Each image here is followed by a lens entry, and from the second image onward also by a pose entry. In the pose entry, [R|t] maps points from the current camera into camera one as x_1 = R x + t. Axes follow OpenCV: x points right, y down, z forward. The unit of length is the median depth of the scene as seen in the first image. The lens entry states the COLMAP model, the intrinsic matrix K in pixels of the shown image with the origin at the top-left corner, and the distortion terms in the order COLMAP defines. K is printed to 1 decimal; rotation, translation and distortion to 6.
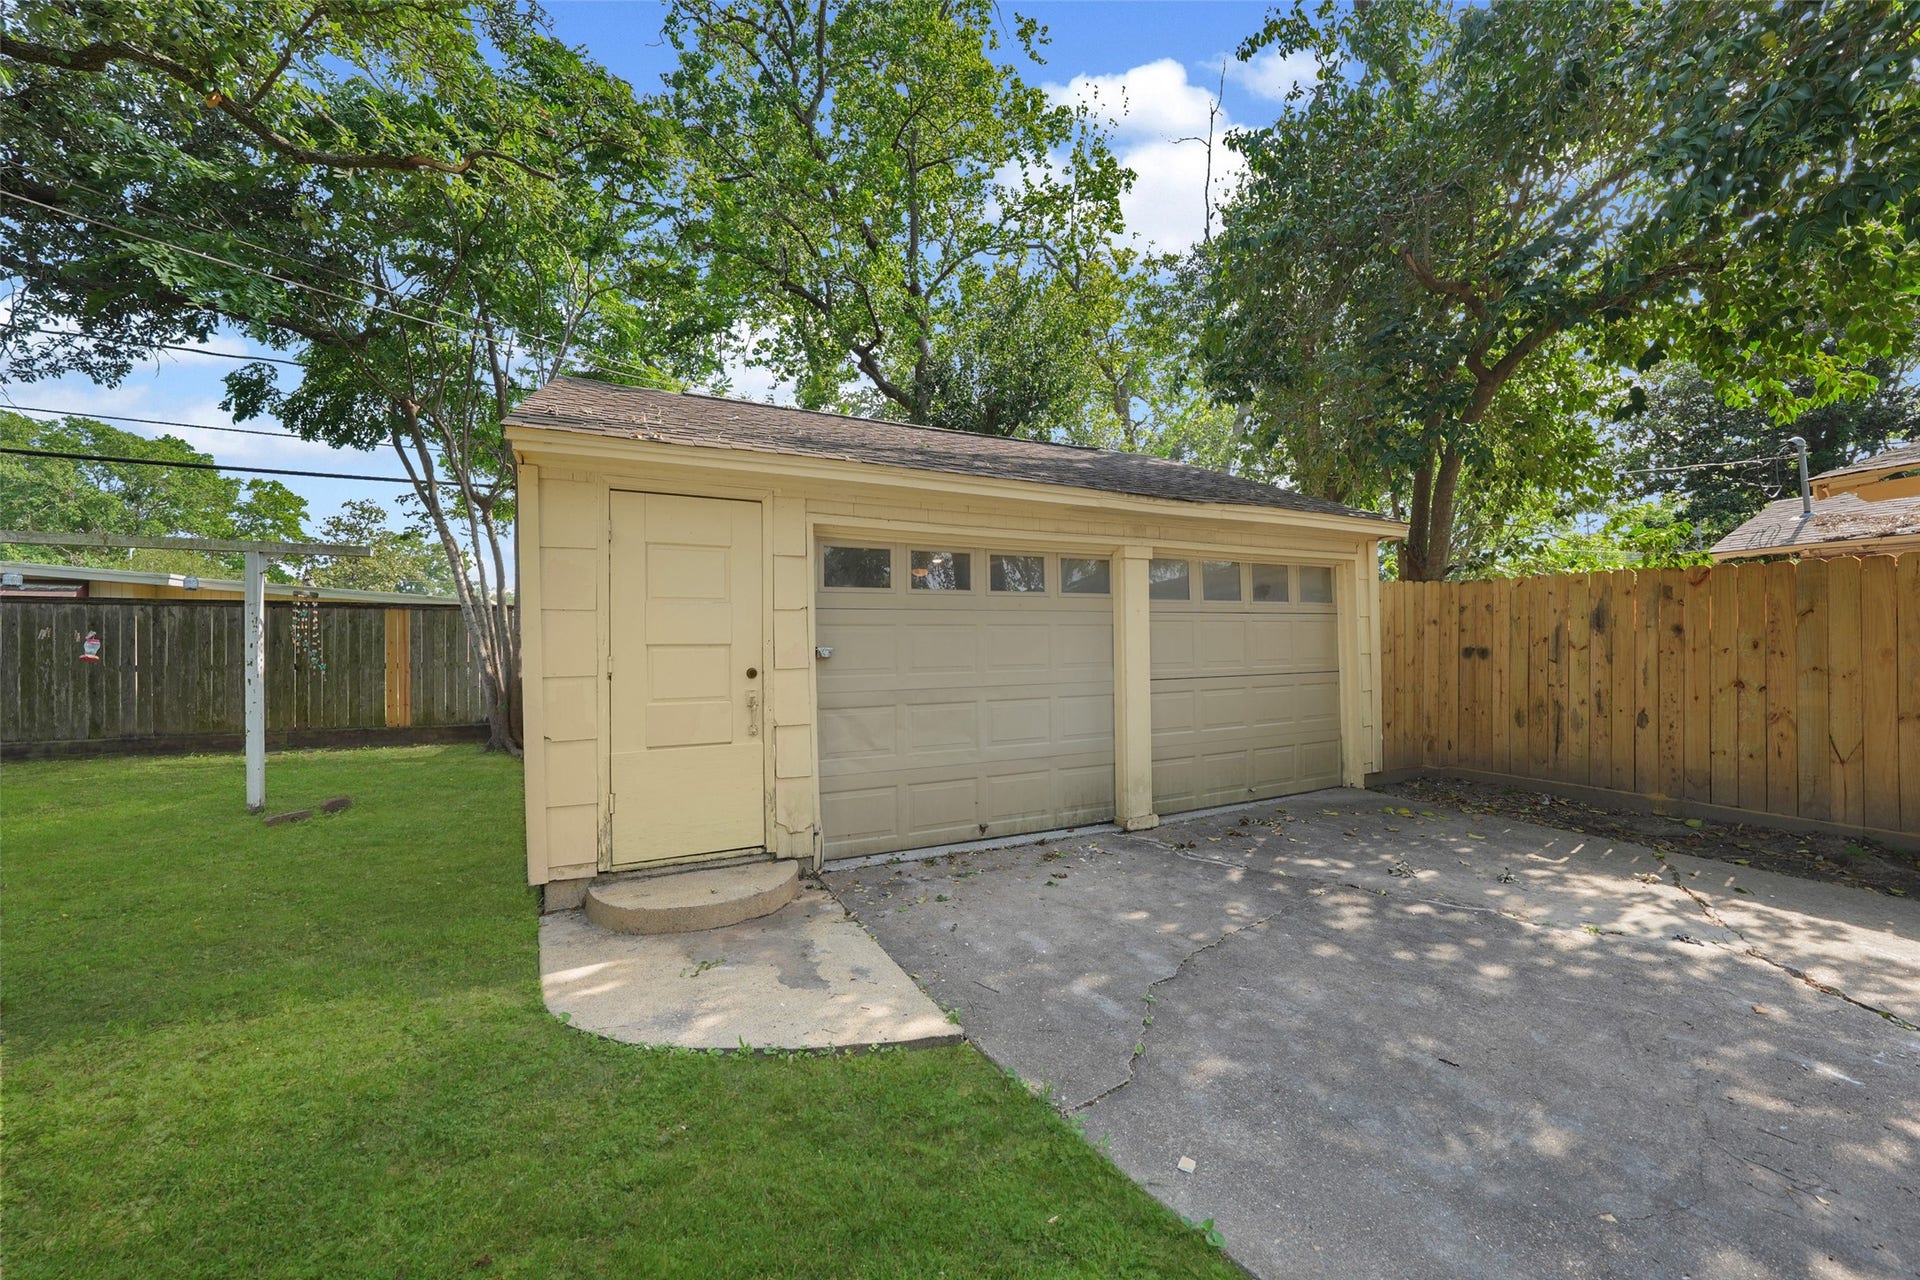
lens RADIAL K [[700.6, 0, 968.7], [0, 700.6, 622.7], [0, 0, 1]] dist [-0.015350, 0.000099]
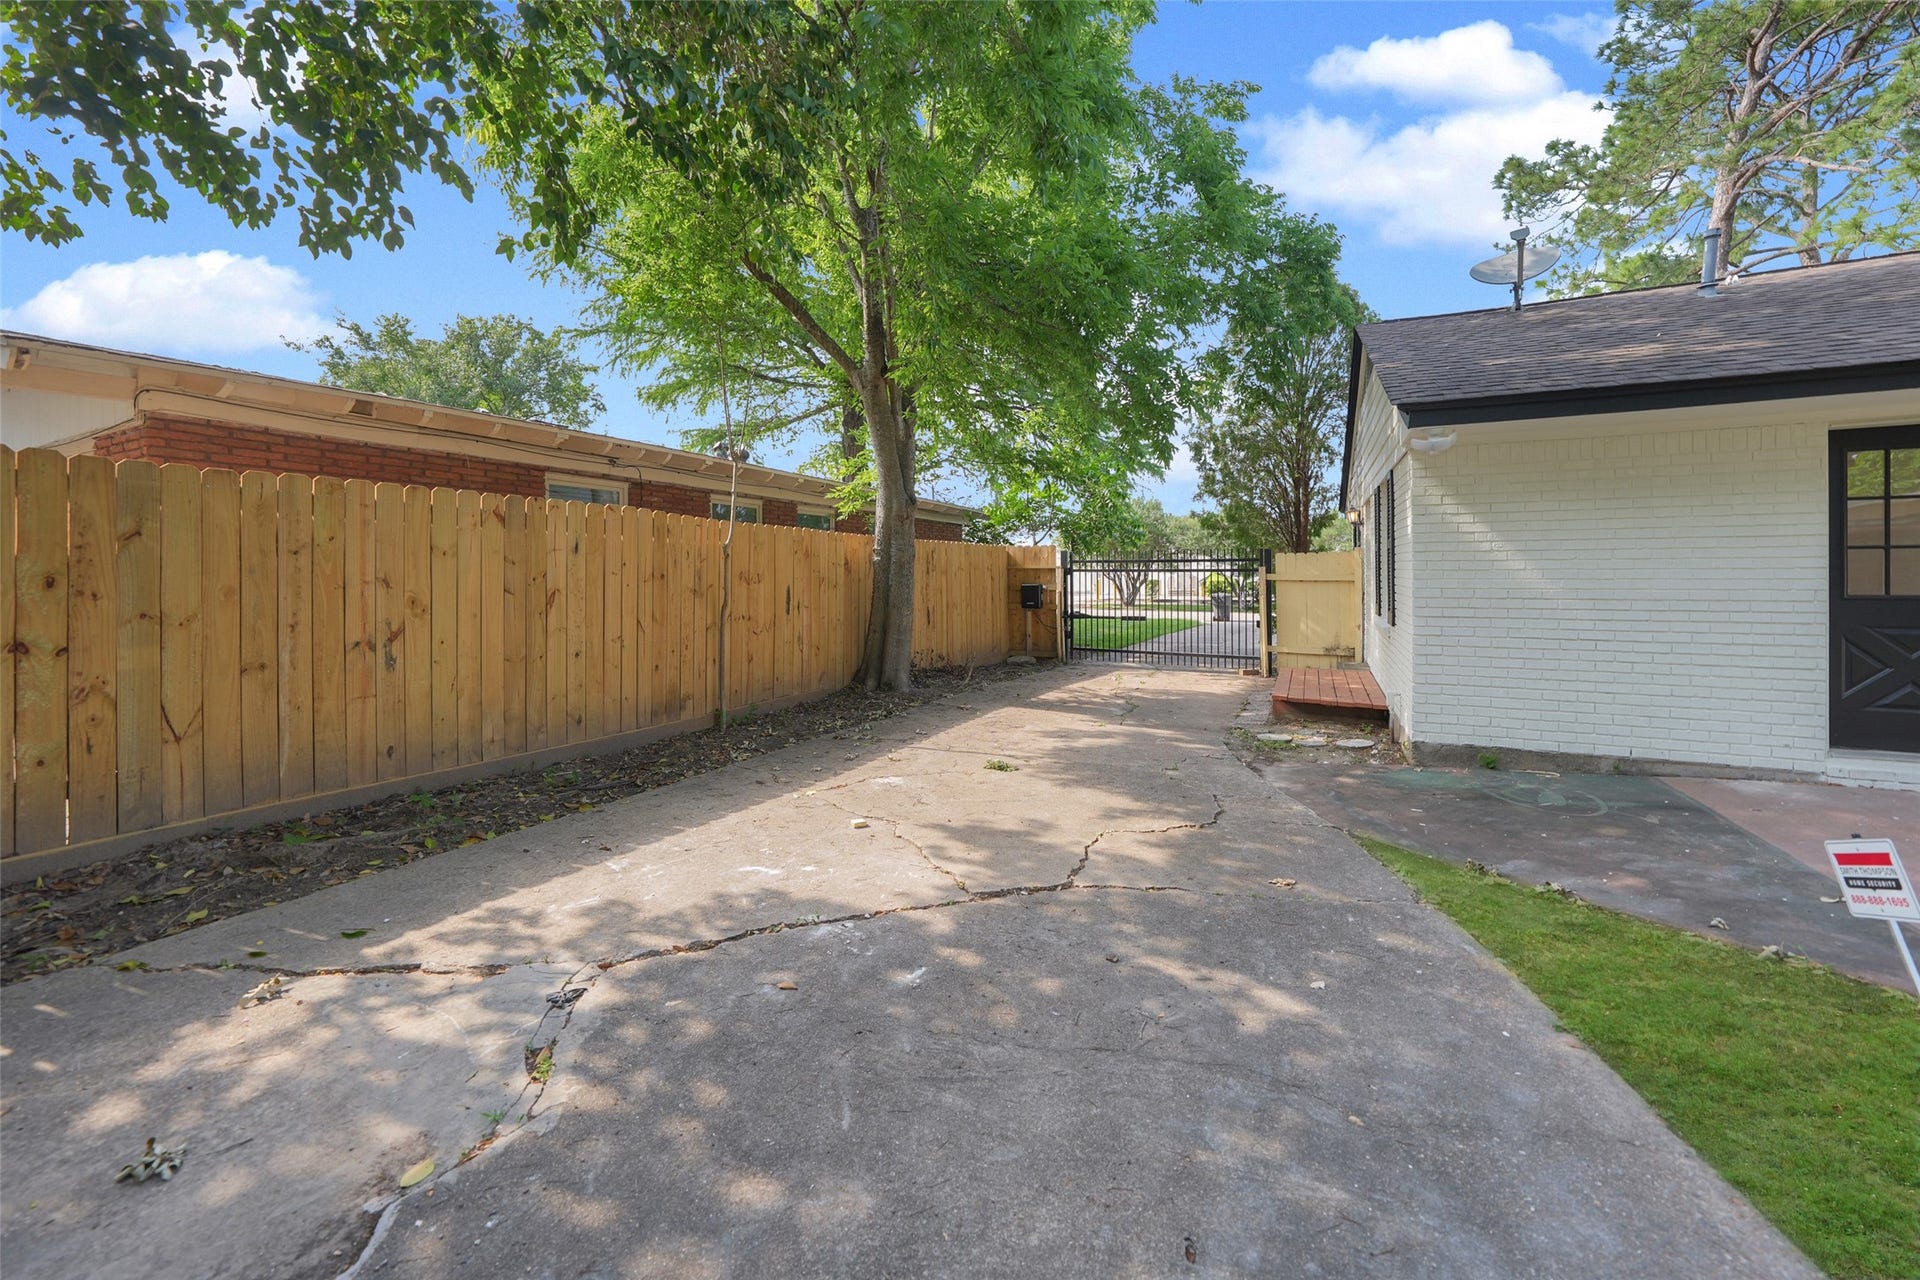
lens RADIAL K [[700.6, 0, 968.7], [0, 700.6, 622.7], [0, 0, 1]] dist [-0.015350, 0.000099]
pose [[-0.604013, -0.042055, 0.795864, 0.249841], [-0.023969, 0.999114, 0.034605, 0.044245], [-0.796614, 0.001826, -0.604486, 1.122660]]
